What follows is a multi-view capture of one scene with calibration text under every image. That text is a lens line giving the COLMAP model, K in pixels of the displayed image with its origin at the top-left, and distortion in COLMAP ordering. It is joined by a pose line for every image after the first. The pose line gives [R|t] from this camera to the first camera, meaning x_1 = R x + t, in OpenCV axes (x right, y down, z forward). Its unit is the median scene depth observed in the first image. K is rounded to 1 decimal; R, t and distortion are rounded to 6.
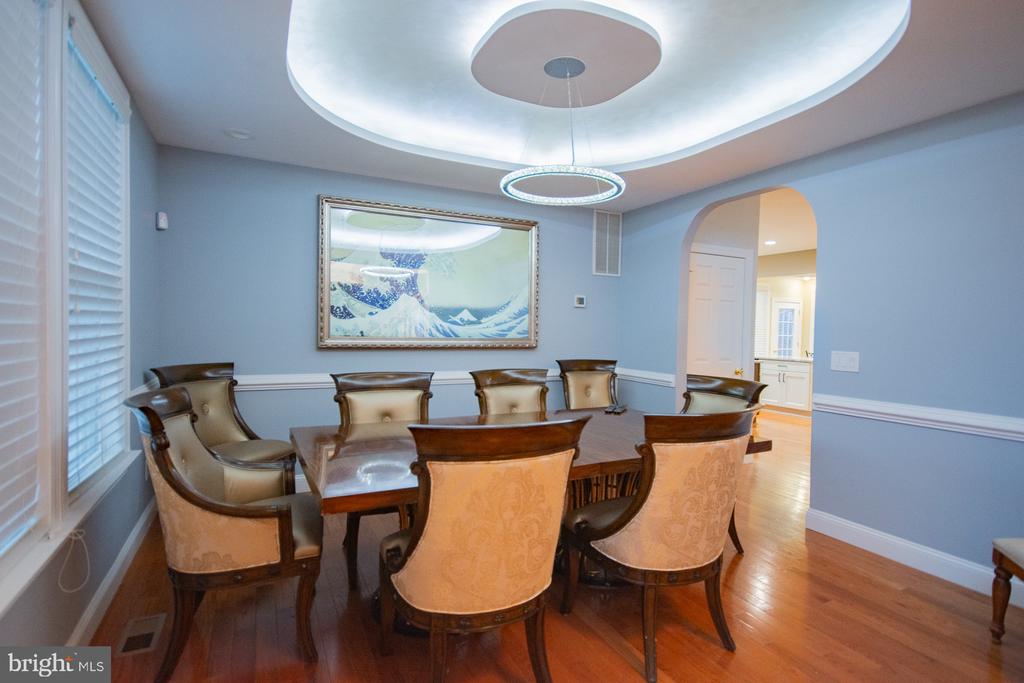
lens RADIAL K [[509.5, 0, 514.8], [0, 509.5, 337.4], [0, 0, 1]] dist [0.004476, 0.000452]
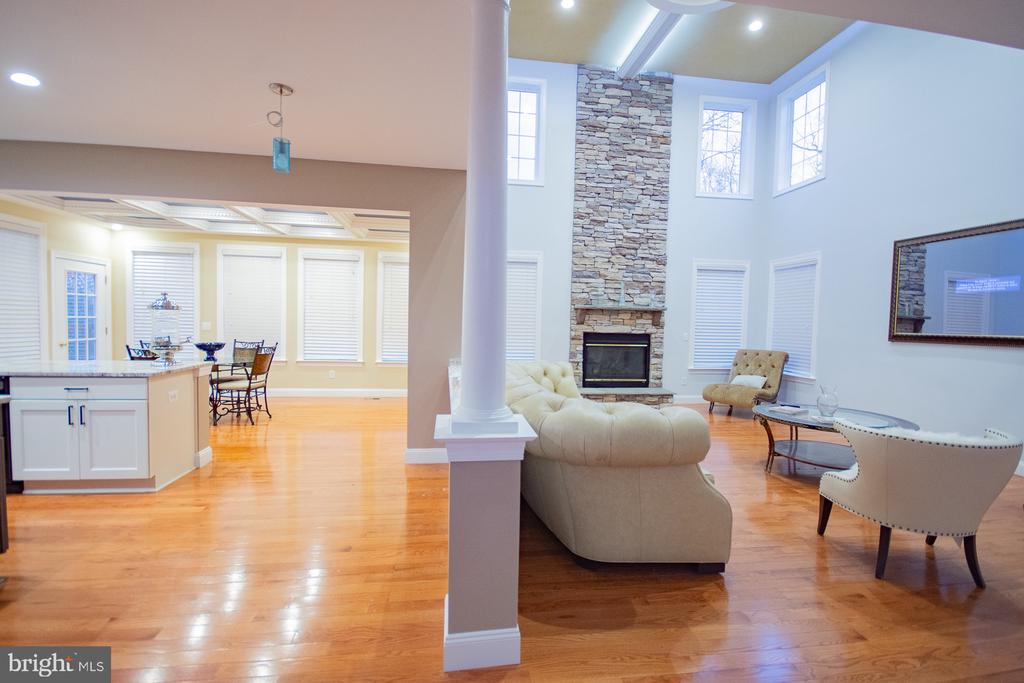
lens RADIAL K [[451.5, 0, 512.0], [0, 451.5, 341.5], [0, 0, 1]] dist [0.008719, -0.008865]
pose [[0.318361, -0.050839, 0.946605, 0.188651], [-0.000591, 0.998550, 0.053828, -0.004451], [-0.947970, -0.017696, 0.317869, 0.354332]]
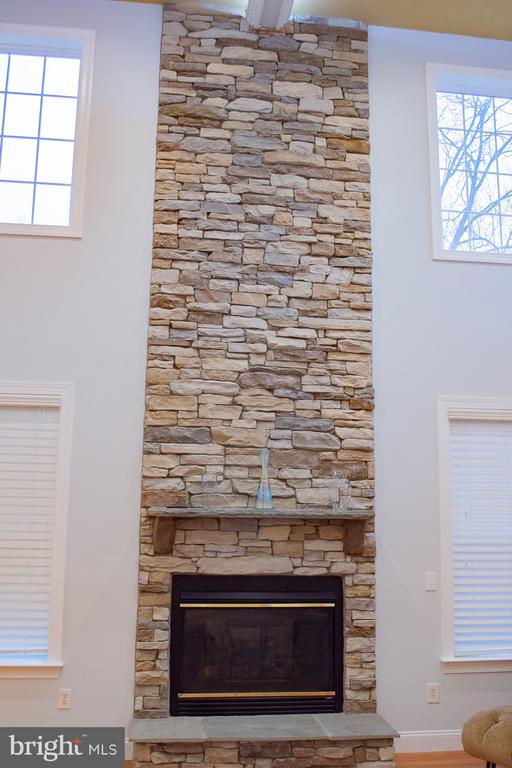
lens RADIAL K [[760.5, 0, 256.0], [0, 760.5, 384.0], [0, 0, 1]] dist [-0.068860, 0.005130]
pose [[0.326109, 0.150349, 0.933300, 0.413461], [0.007040, 0.986858, -0.161437, -0.020310], [-0.945306, 0.059217, 0.320765, 0.272282]]
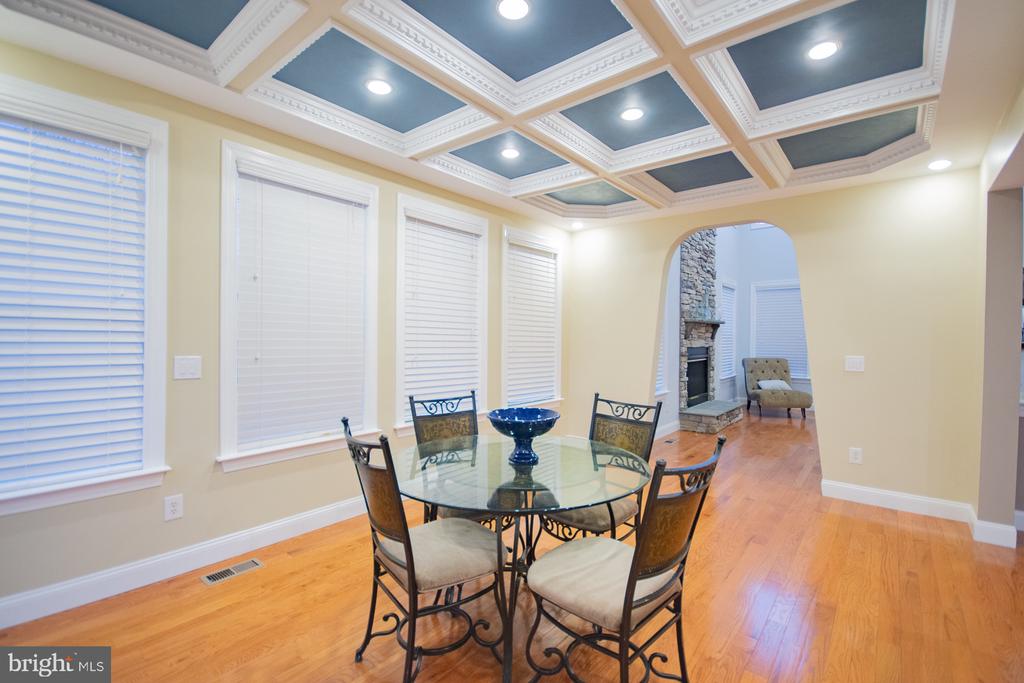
lens RADIAL K [[451.5, 0, 512.0], [0, 451.5, 341.5], [0, 0, 1]] dist [0.008719, -0.008865]
pose [[-0.401915, -0.029665, 0.915196, 0.380810], [0.000362, 0.999470, 0.032555, -0.010104], [-0.915677, 0.013416, -0.401691, 0.884617]]
